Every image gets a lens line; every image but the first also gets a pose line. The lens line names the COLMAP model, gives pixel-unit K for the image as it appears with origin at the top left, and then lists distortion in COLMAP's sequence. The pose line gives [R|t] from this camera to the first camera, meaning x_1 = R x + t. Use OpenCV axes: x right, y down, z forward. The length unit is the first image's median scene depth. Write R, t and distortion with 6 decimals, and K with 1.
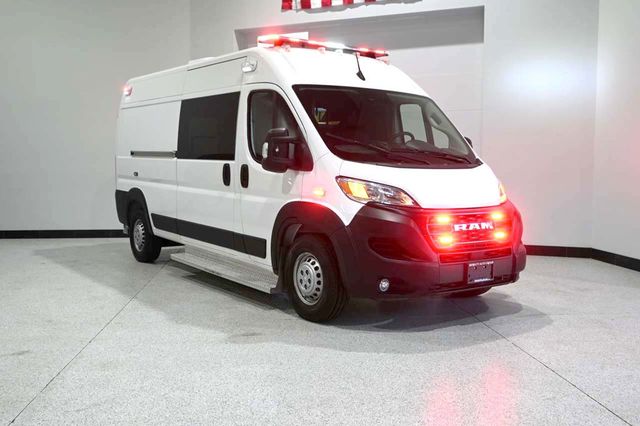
lens RADIAL K [[635.4, 0, 320.0], [0, 635.4, 213.0], [0, 0, 1]] dist [-0.001453, -0.002837]
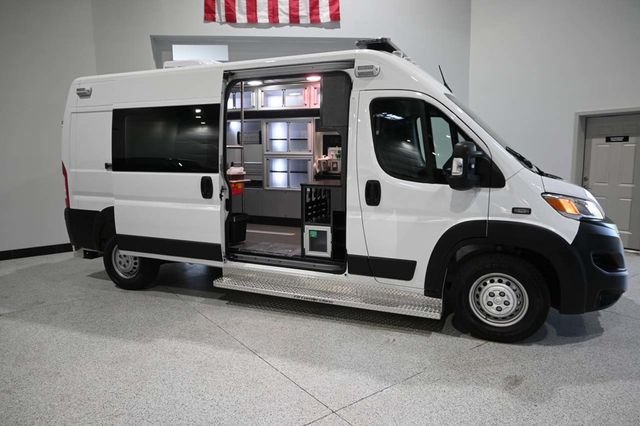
lens RADIAL K [[435.3, 0, 320.0], [0, 435.3, 213.0], [0, 0, 1]] dist [-0.006696, -0.003414]
pose [[0.859473, -0.084111, 0.504215, -0.501915], [0.058752, 0.996087, 0.066016, -0.076226], [-0.507794, -0.027115, 0.861051, 0.507527]]
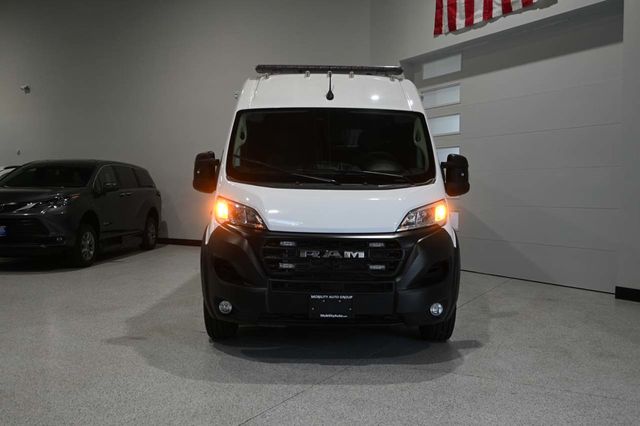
lens RADIAL K [[593.0, 0, 320.0], [0, 593.0, 213.0], [0, 0, 1]] dist [-0.010548, 0.000800]
pose [[0.818867, 0.022786, -0.573531, 0.594238], [-0.048112, 0.998420, -0.029027, -0.009432], [0.571963, 0.051363, 0.818670, 0.265409]]
